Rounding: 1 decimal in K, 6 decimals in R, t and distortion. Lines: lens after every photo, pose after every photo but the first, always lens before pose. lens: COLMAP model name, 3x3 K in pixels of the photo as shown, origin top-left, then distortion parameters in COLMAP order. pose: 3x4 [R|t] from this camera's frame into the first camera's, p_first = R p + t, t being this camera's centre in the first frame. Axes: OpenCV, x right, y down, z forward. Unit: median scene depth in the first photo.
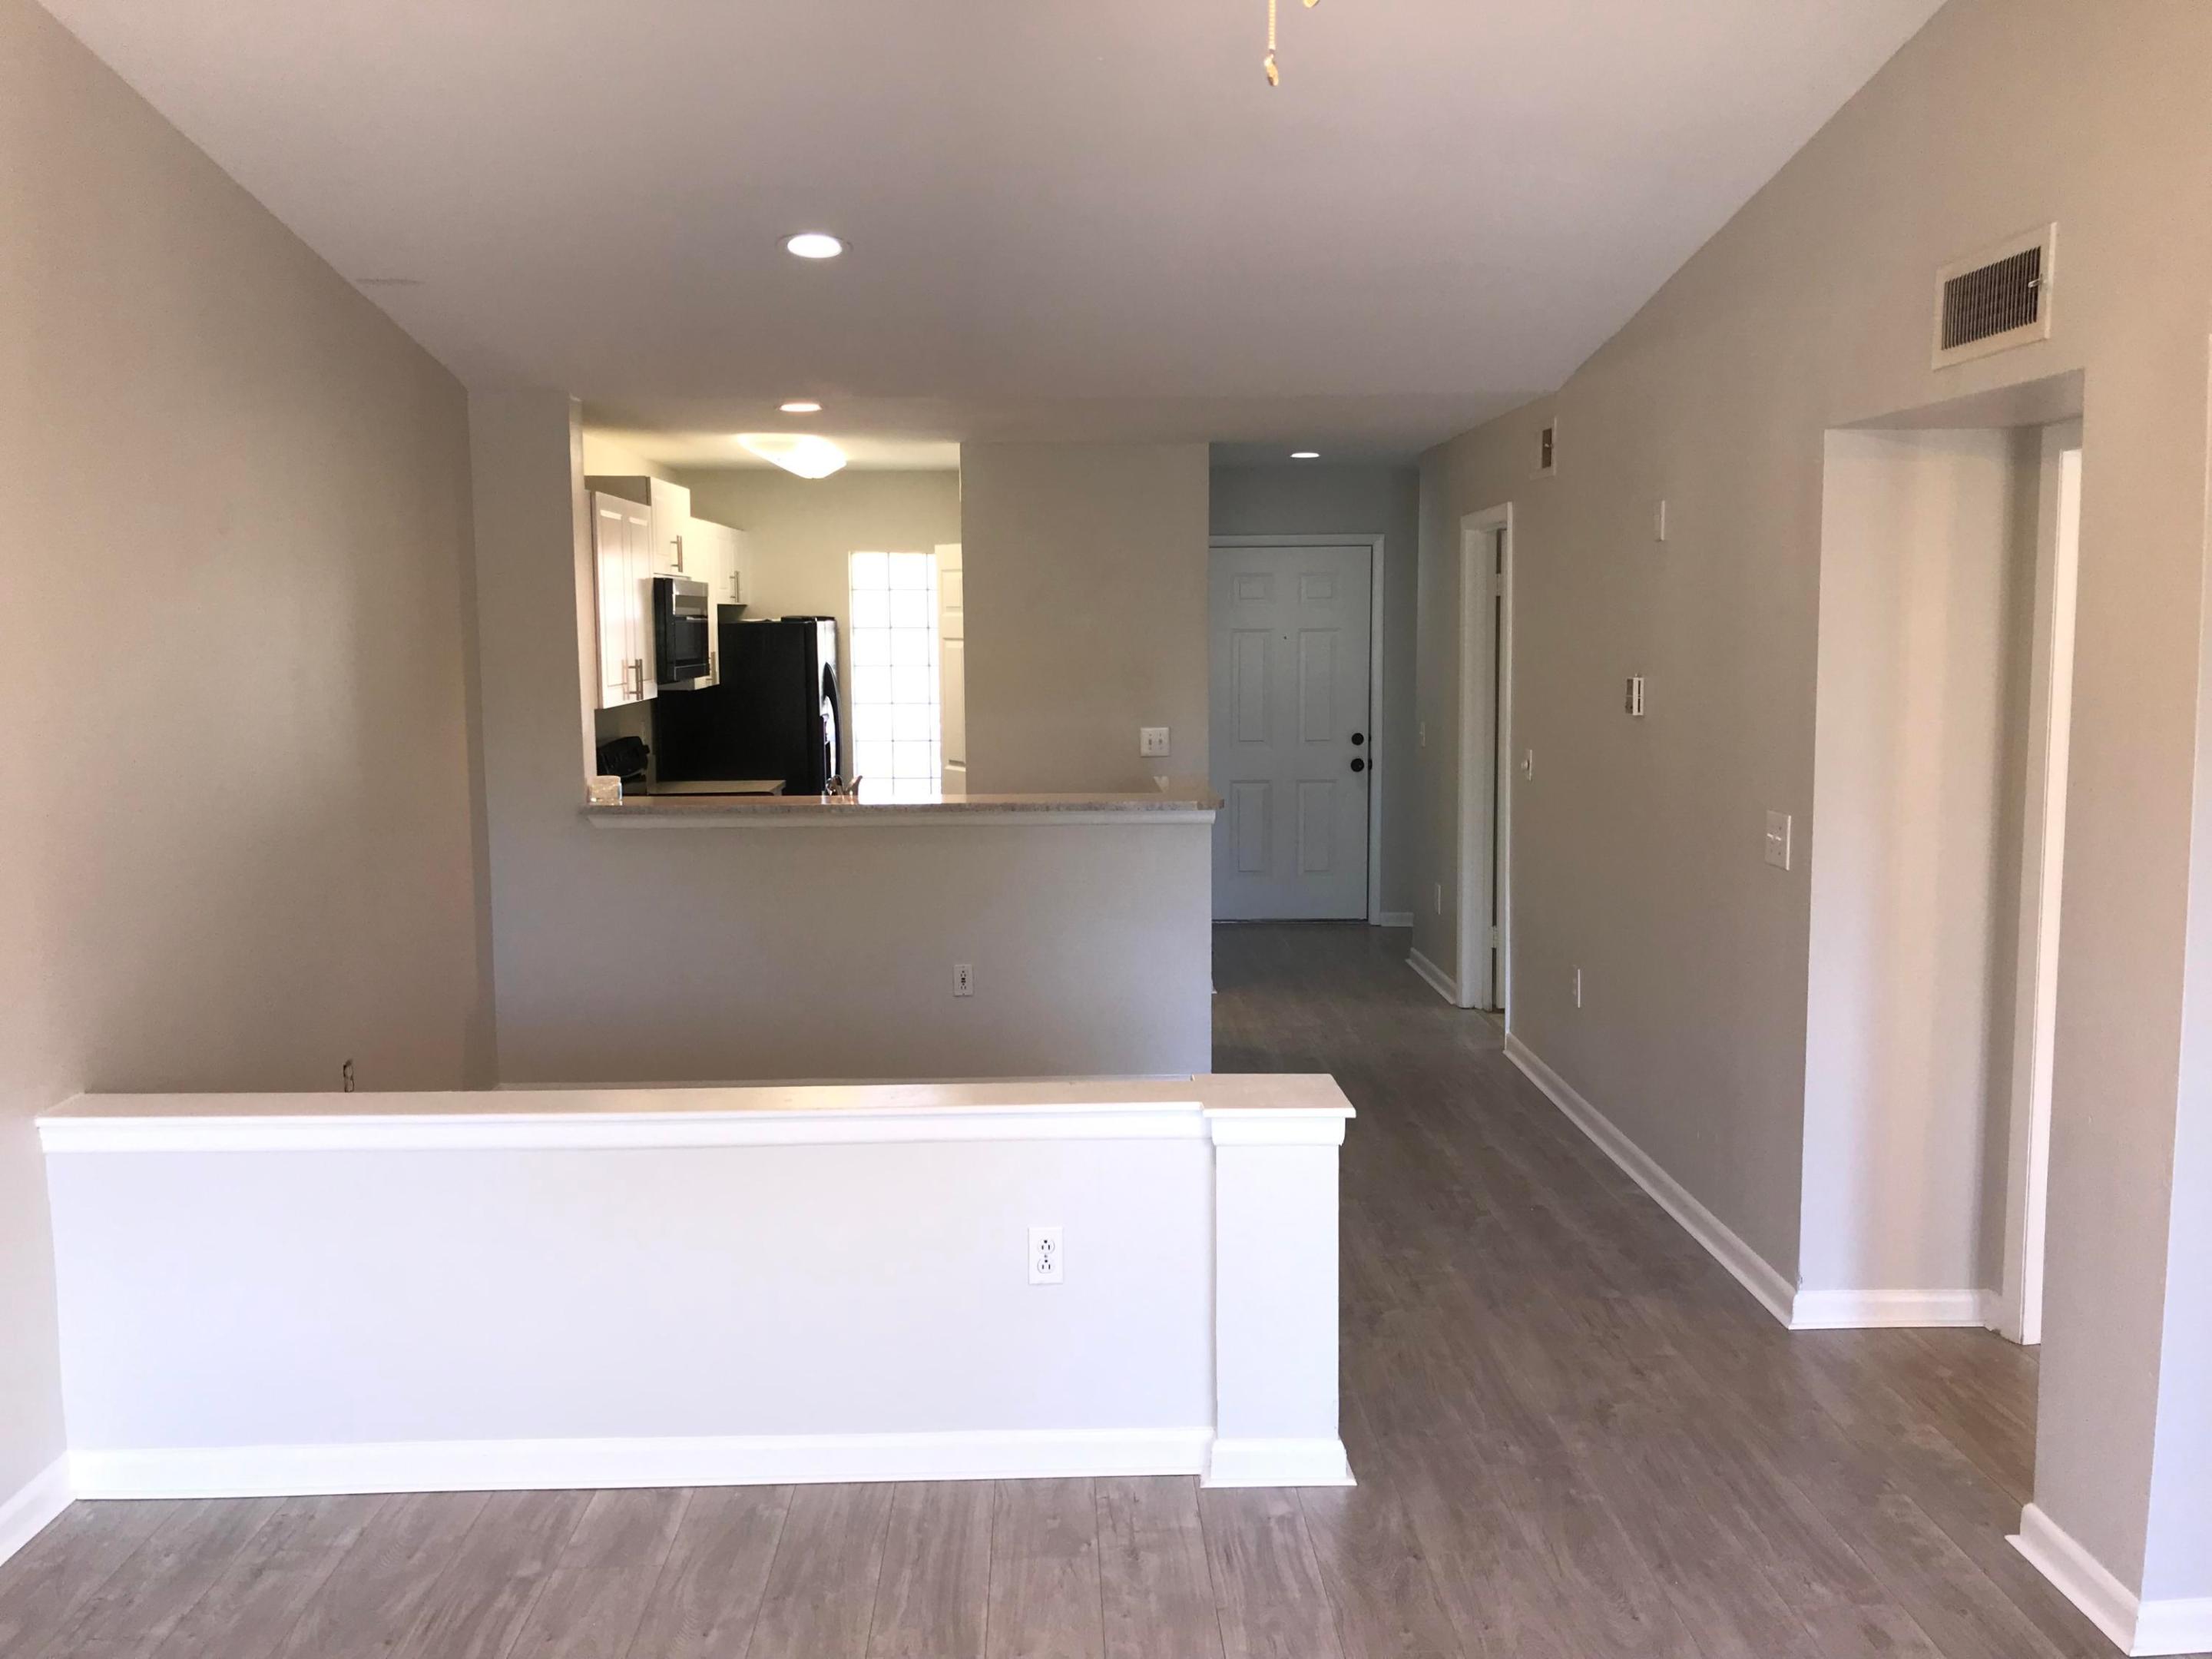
lens RADIAL K [[1840.8, 0, 1104.7], [0, 1840.8, 791.8], [0, 0, 1]] dist [0.106050, -0.090201]
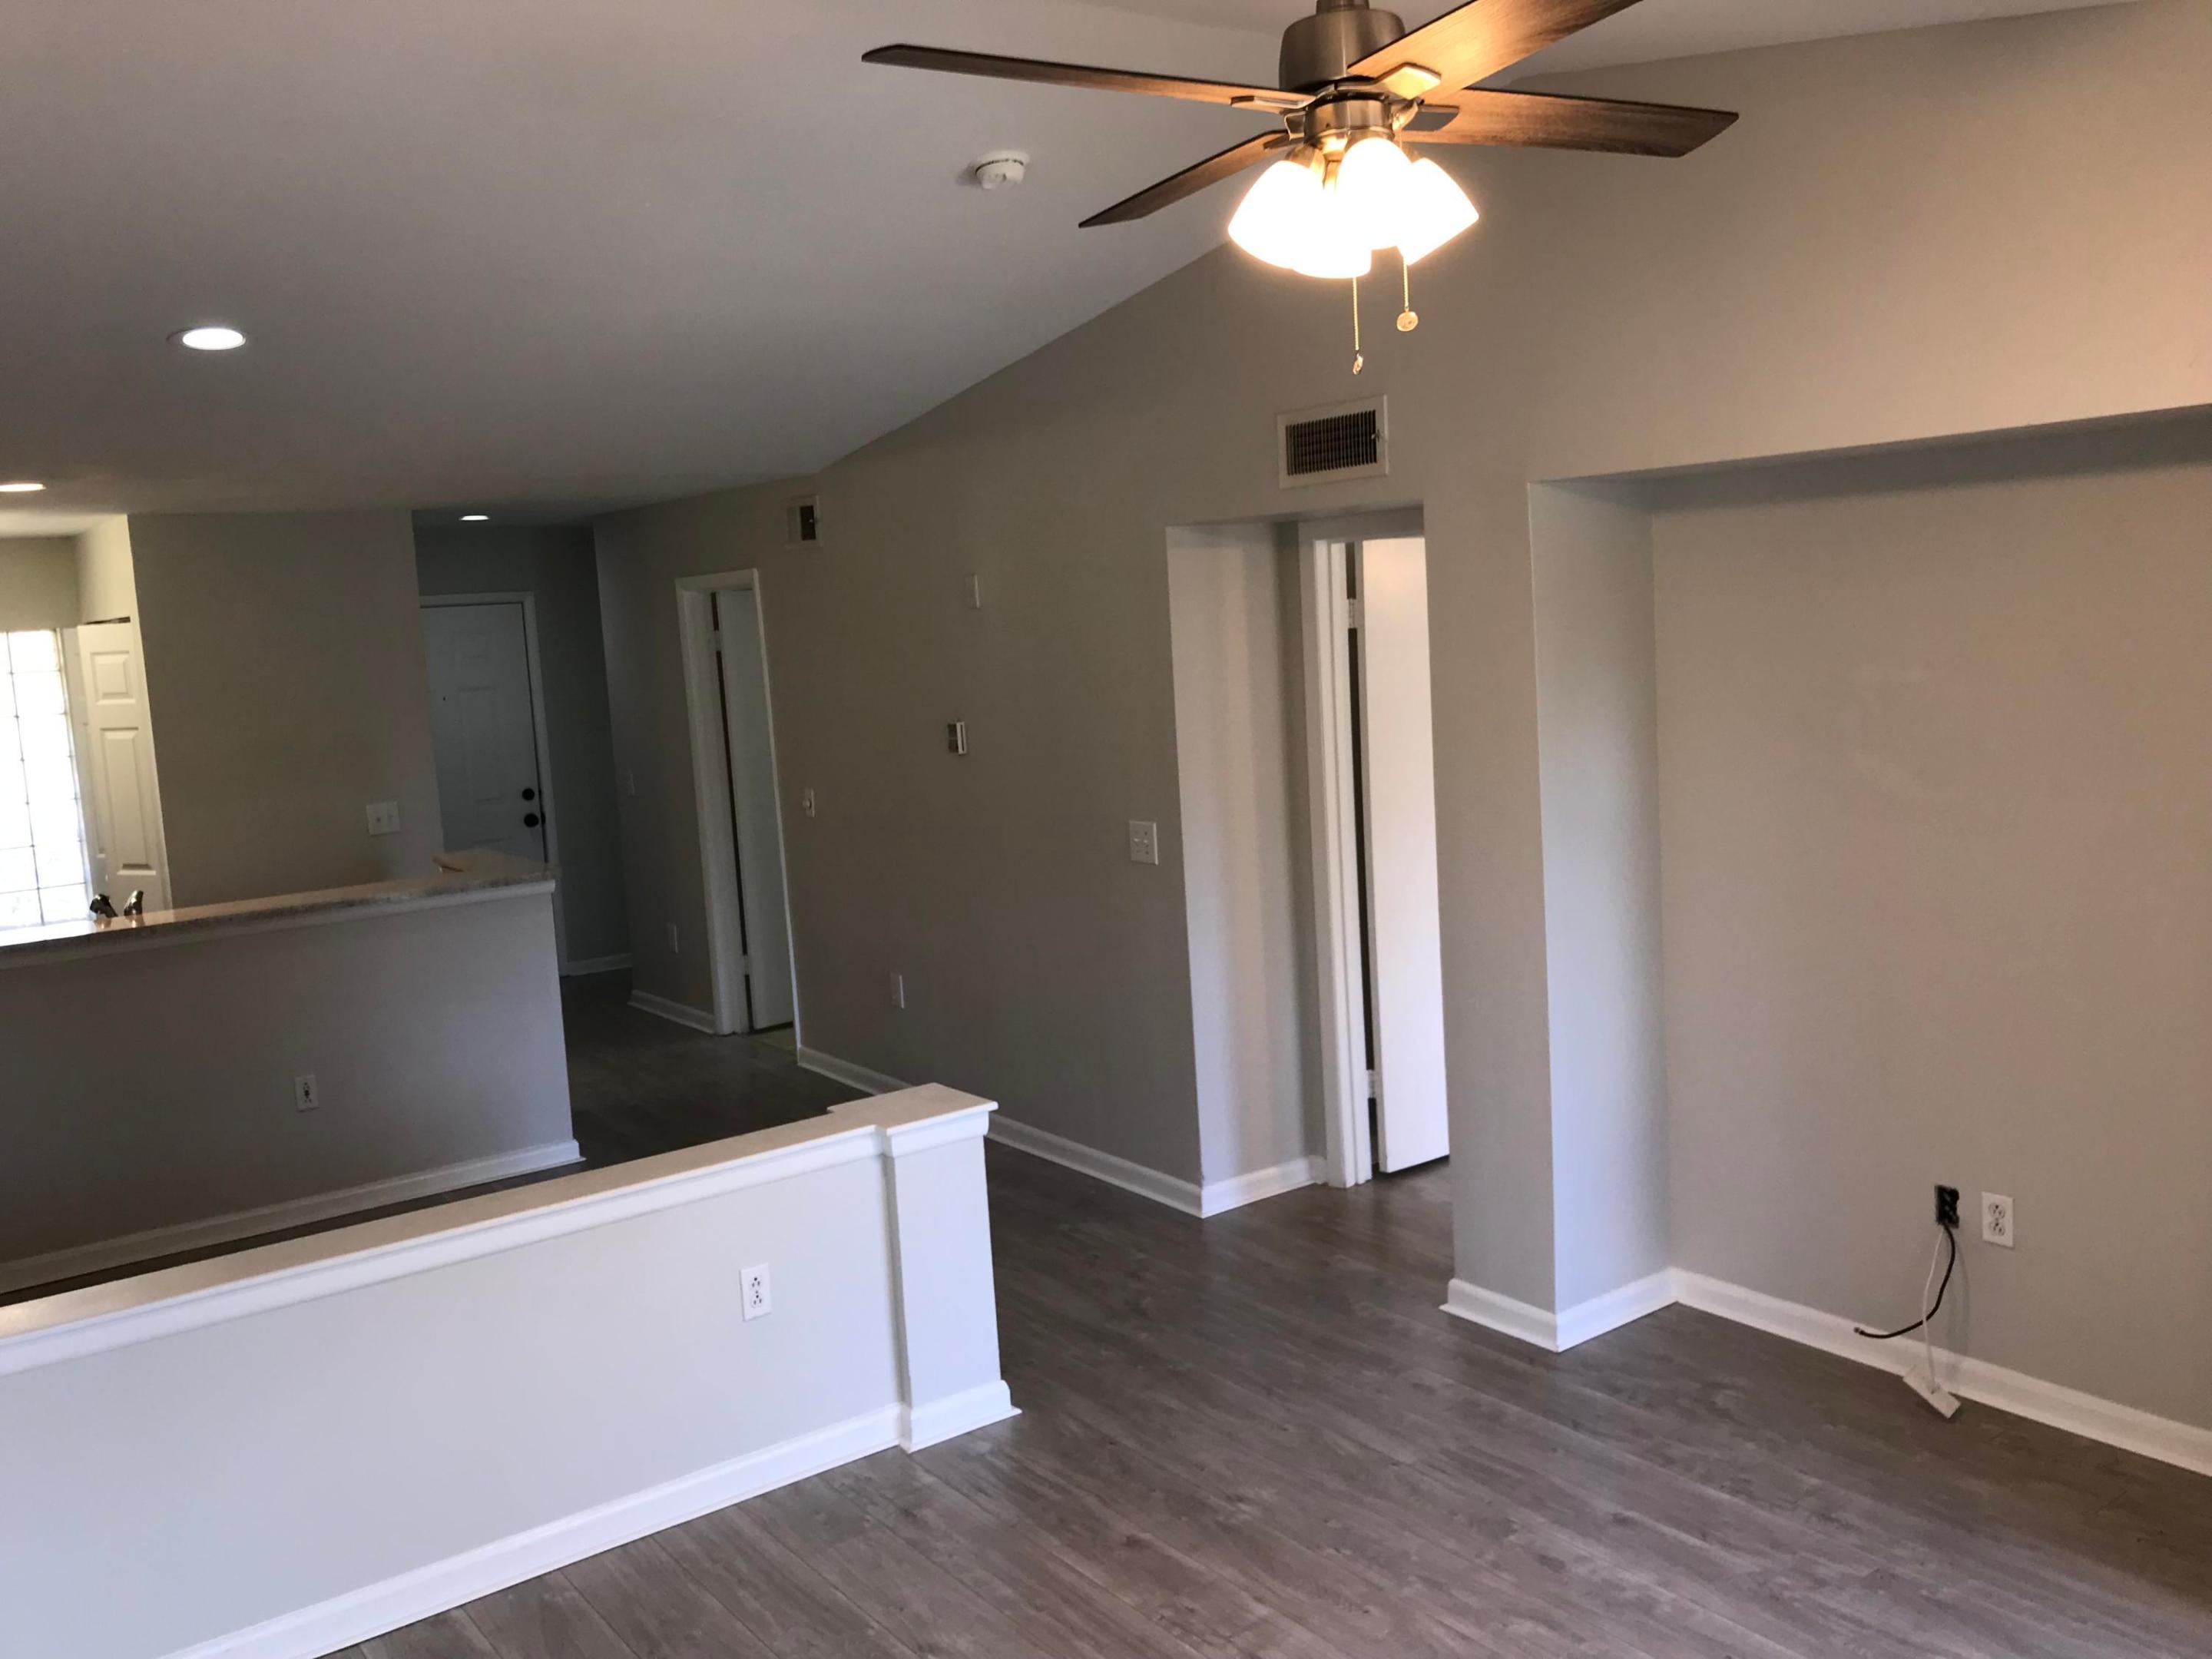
lens RADIAL K [[1840.8, 0, 1104.7], [0, 1840.8, 791.8], [0, 0, 1]] dist [0.106050, -0.090201]
pose [[0.833015, -0.099884, 0.544160, -0.389321], [0.106824, 0.994097, 0.018944, -0.040245], [-0.542840, 0.042349, 0.838768, -0.050337]]
